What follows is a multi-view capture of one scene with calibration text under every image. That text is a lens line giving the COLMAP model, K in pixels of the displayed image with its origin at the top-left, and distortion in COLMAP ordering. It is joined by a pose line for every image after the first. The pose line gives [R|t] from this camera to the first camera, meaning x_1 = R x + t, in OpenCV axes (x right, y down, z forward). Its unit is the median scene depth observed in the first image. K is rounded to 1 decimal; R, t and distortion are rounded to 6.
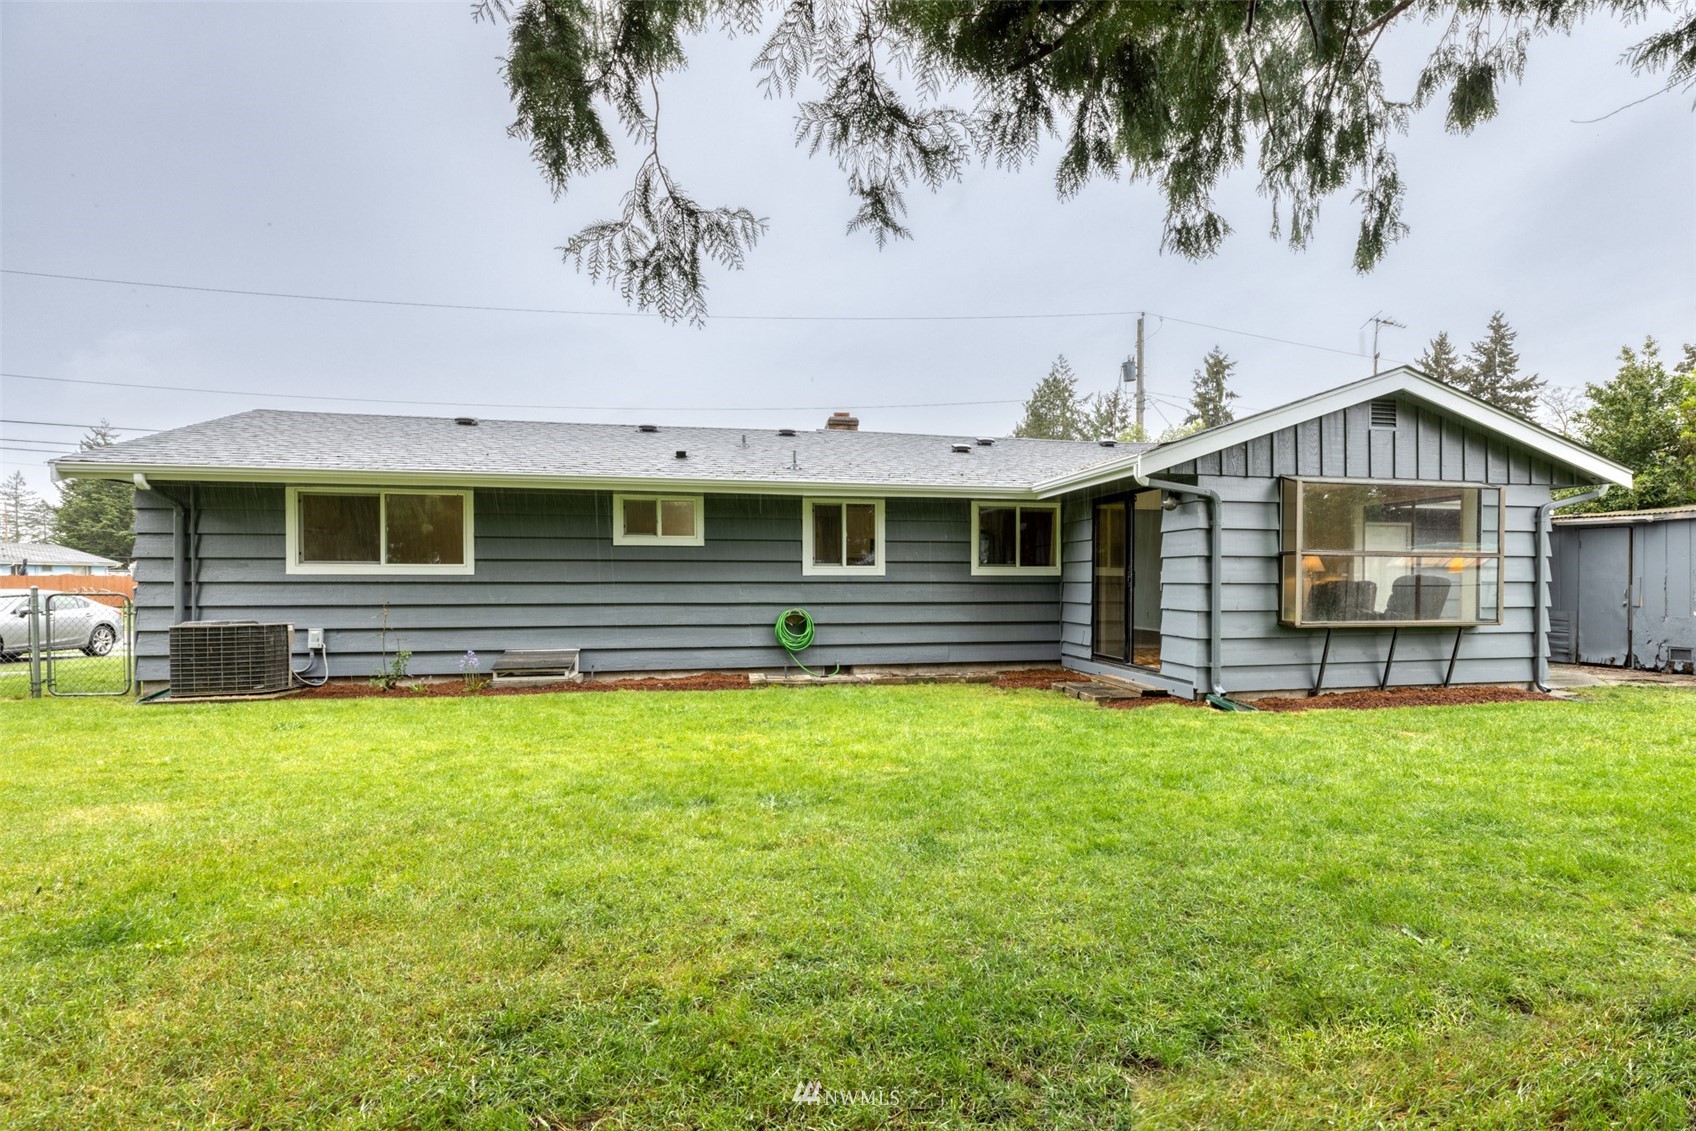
lens RADIAL K [[794.7, 0, 848.0], [0, 794.7, 565.5], [0, 0, 1]] dist [0.004739, 0.000345]
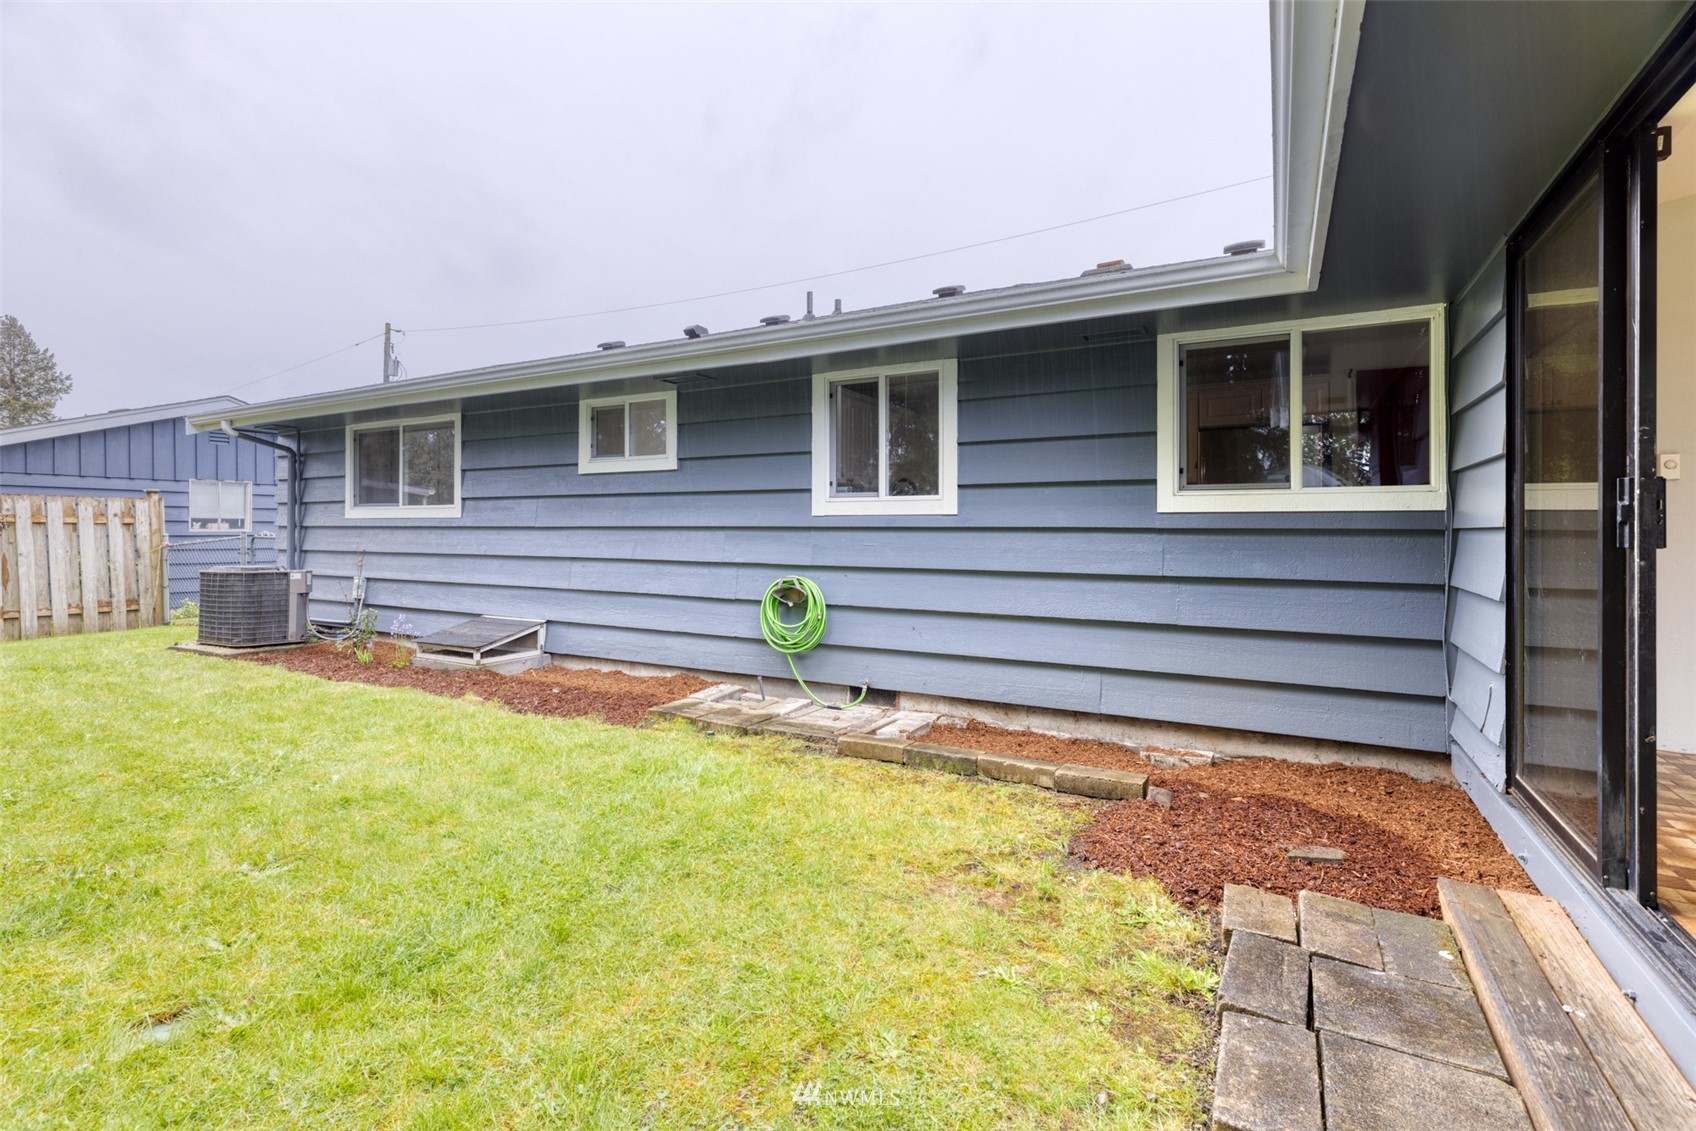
lens RADIAL K [[774.3, 0, 847.8], [0, 774.3, 524.0], [0, 0, 1]] dist [0.015153, 0.000118]
pose [[0.756288, -0.001412, -0.654238, 0.309906], [0.012279, 0.999852, 0.012037, 0.012200], [0.654124, -0.017137, 0.756193, 0.609391]]
